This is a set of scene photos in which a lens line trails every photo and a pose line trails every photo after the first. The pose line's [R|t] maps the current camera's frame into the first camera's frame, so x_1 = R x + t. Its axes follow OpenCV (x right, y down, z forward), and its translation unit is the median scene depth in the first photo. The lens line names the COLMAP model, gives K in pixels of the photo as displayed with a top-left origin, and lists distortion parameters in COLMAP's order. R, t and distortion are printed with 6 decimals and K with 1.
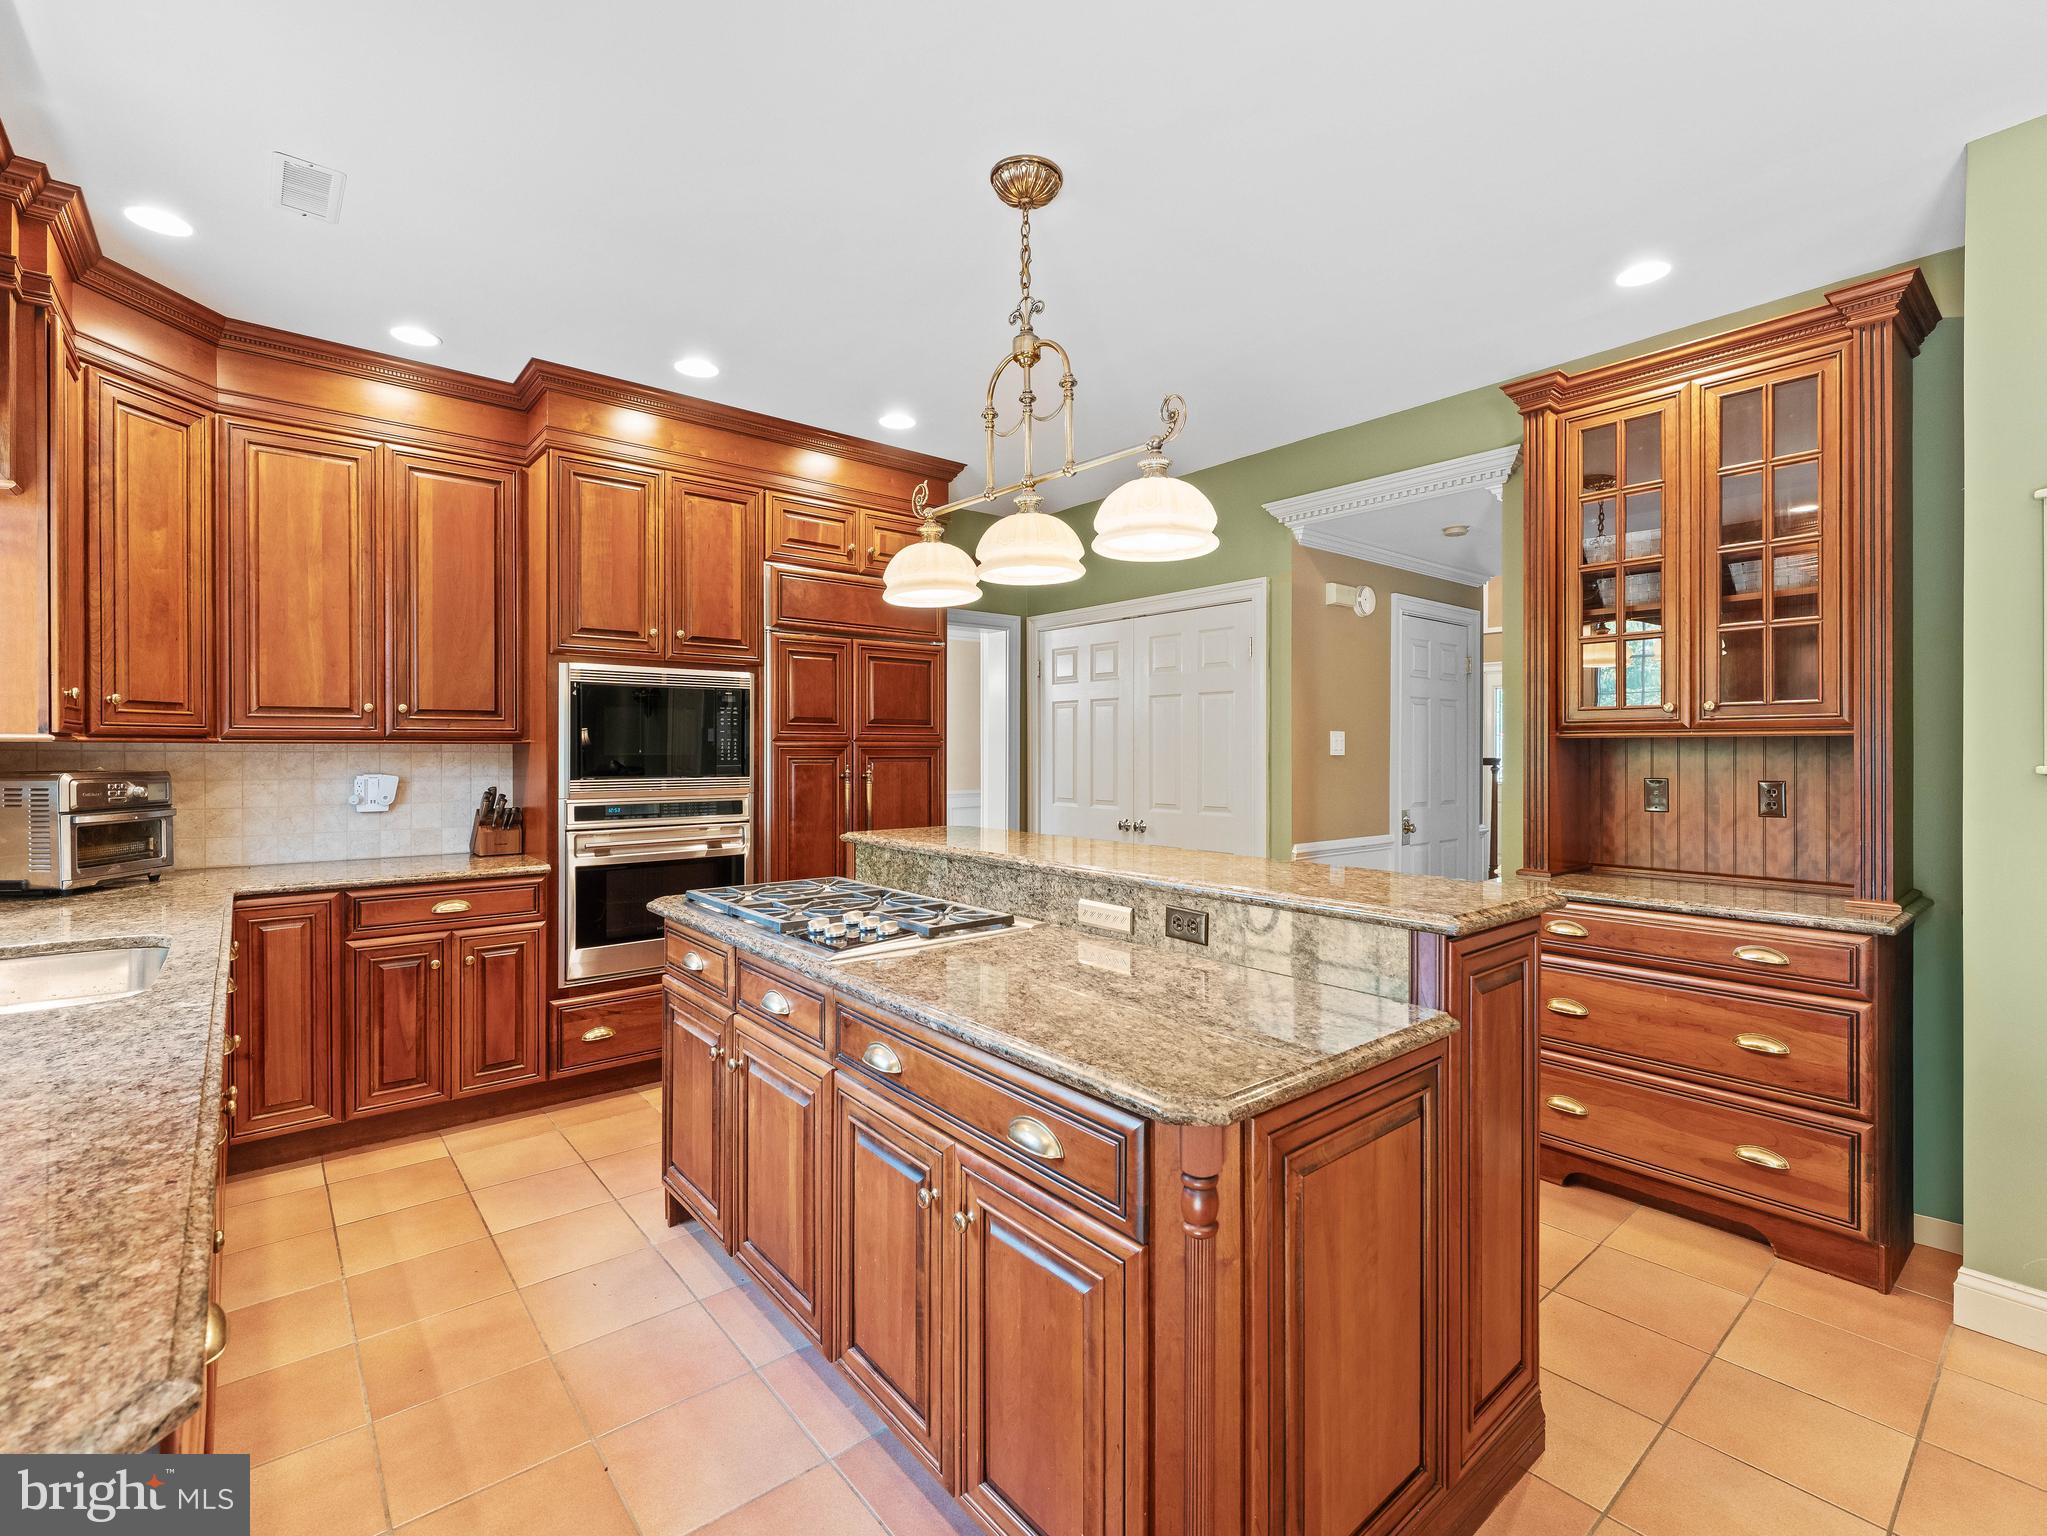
lens RADIAL K [[925.4, 0, 1009.5], [0, 925.4, 754.5], [0, 0, 1]] dist [-0.001248, 0.000900]
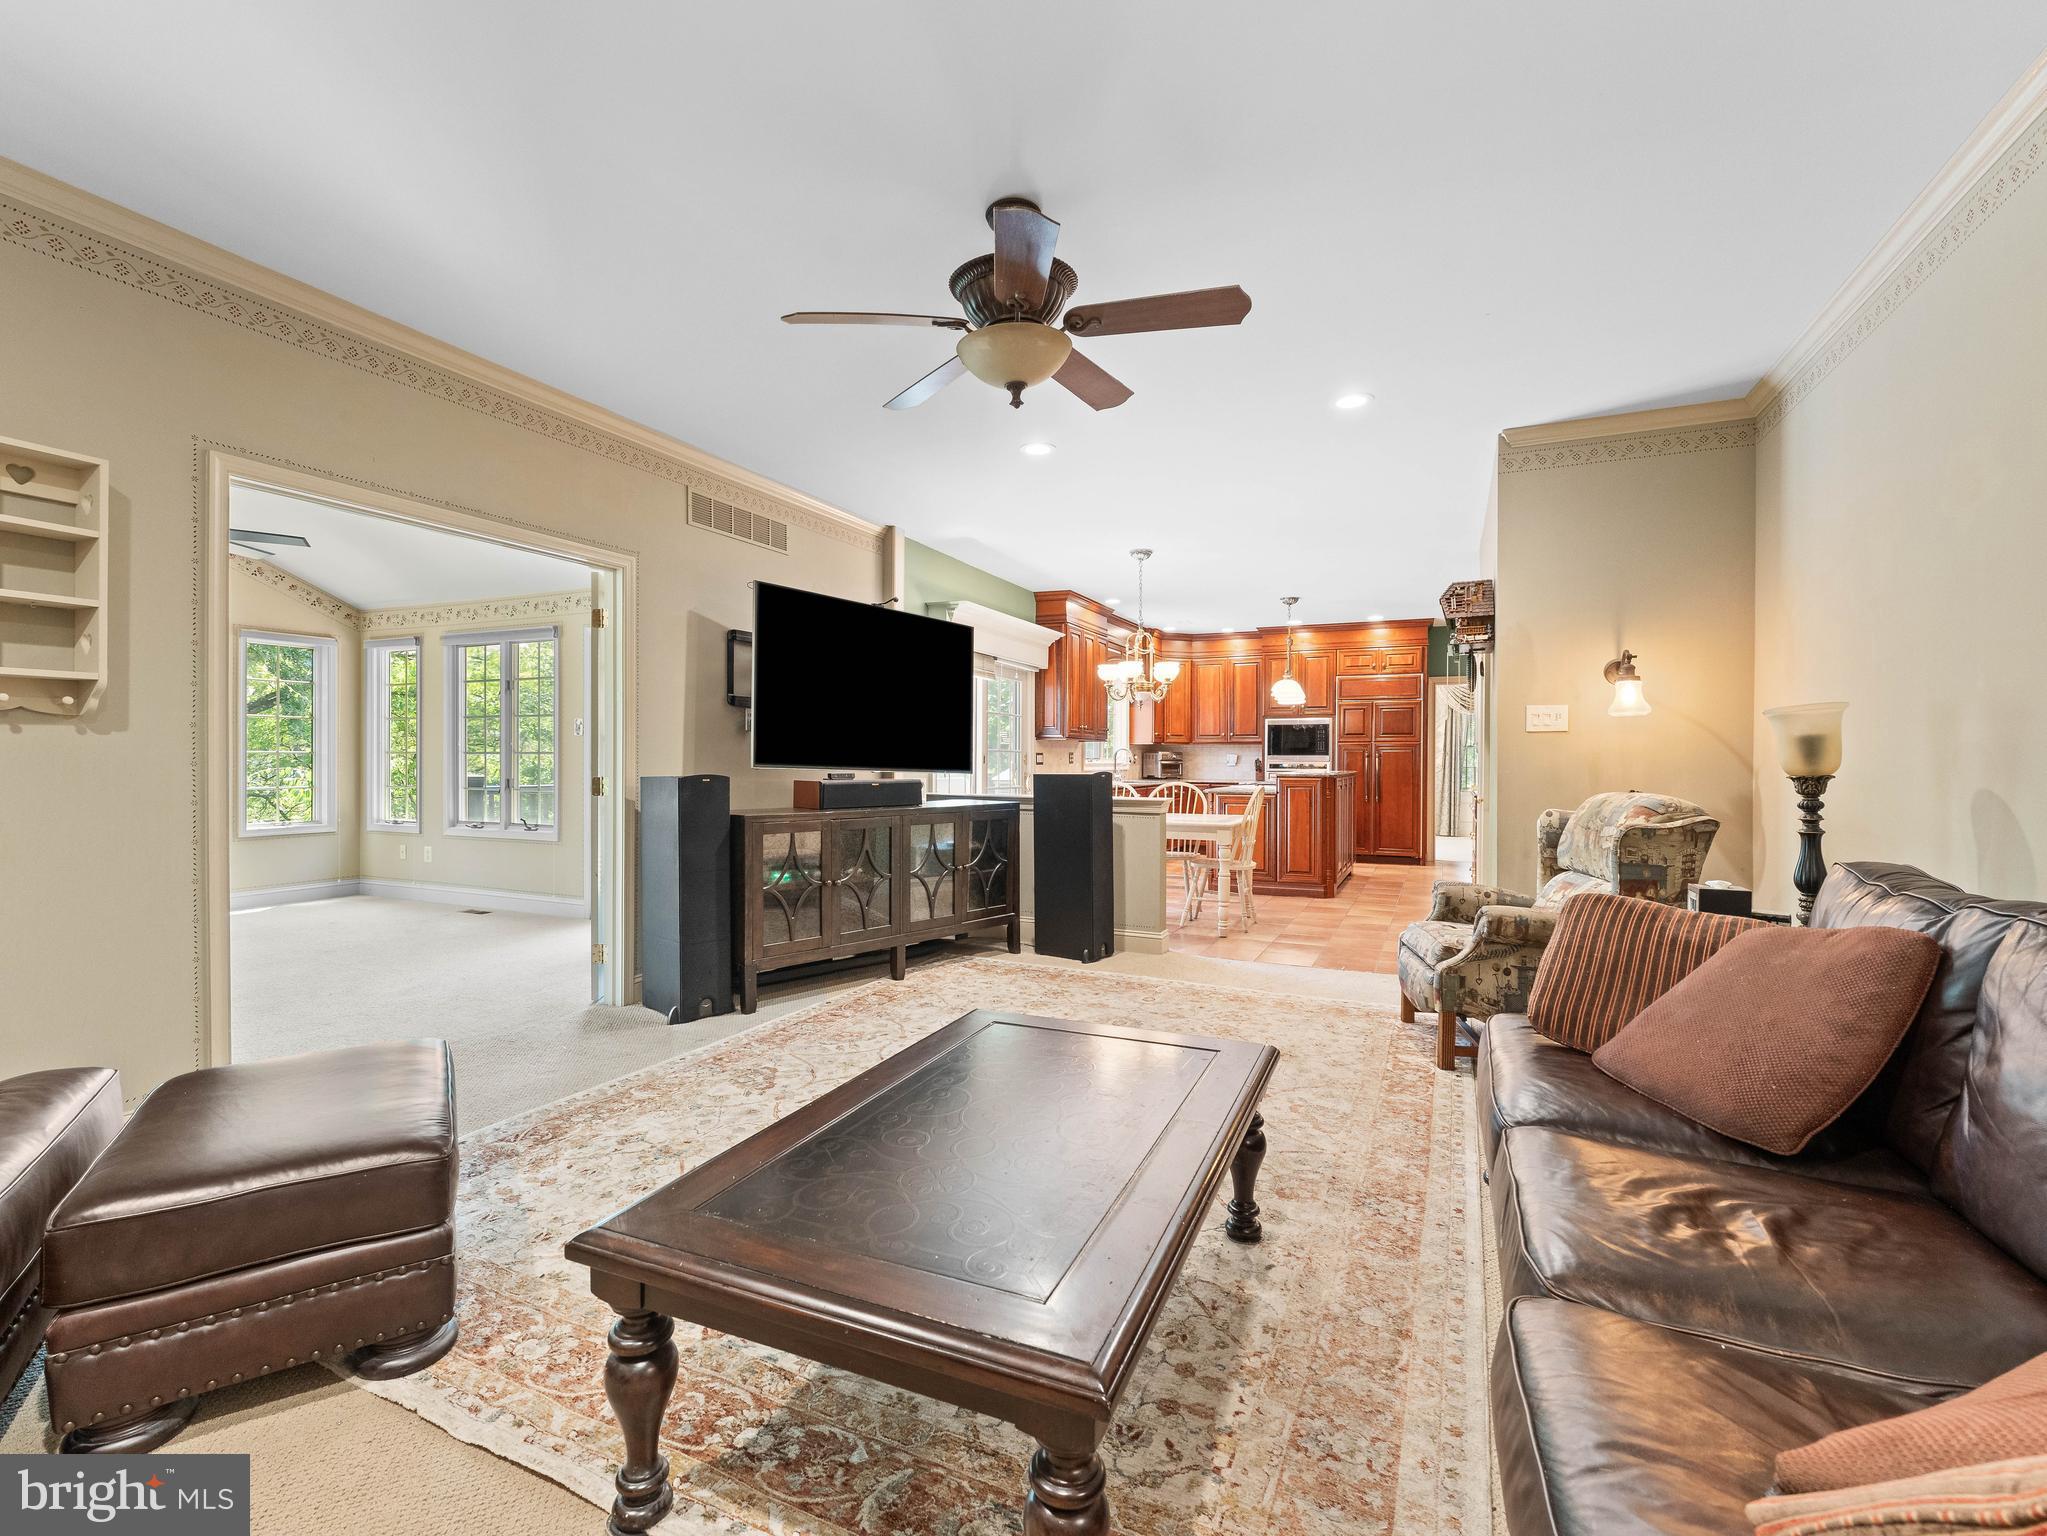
lens RADIAL K [[925.4, 0, 1020.0], [0, 925.4, 760.0], [0, 0, 1]] dist [-0.001248, 0.000900]
pose [[0.439049, 0.003949, -0.898454, 1.951257], [-0.004810, 0.999986, 0.002045, 0.039428], [0.898450, 0.003424, 0.439062, -1.130998]]
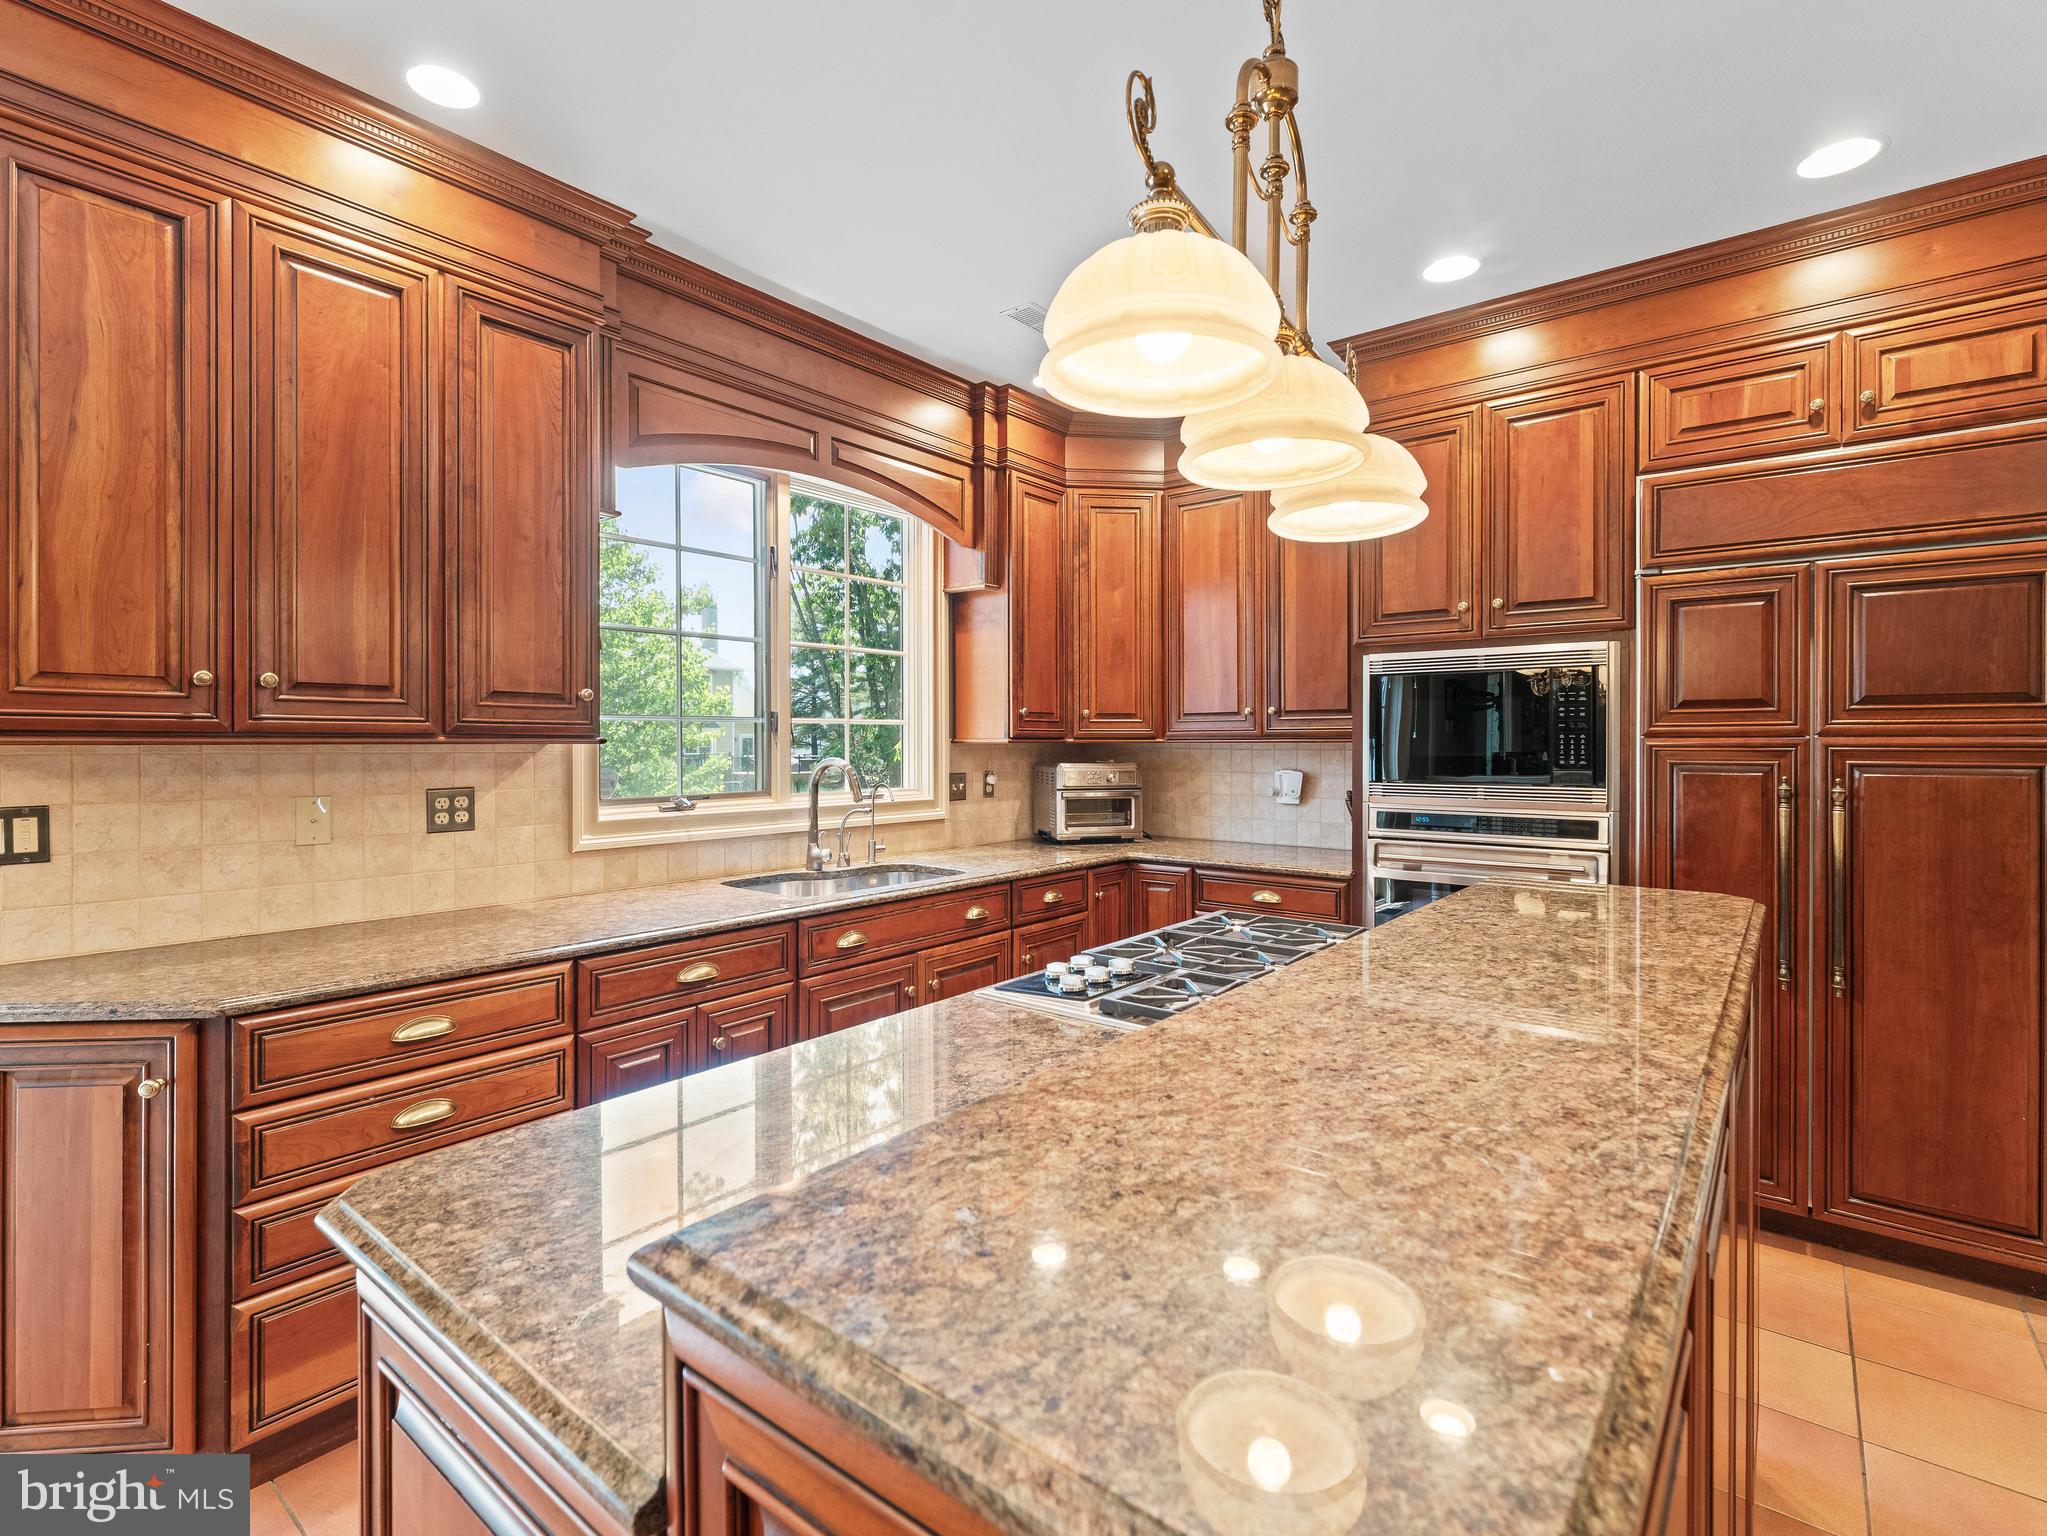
lens RADIAL K [[969.2, 0, 1021.8], [0, 969.2, 745.4], [0, 0, 1]] dist [-0.001573, 0.000146]
pose [[0.207793, 0.005456, -0.978158, 0.380738], [-0.000730, 0.999985, 0.005422, -0.013573], [0.978173, -0.000413, 0.207794, 0.445858]]
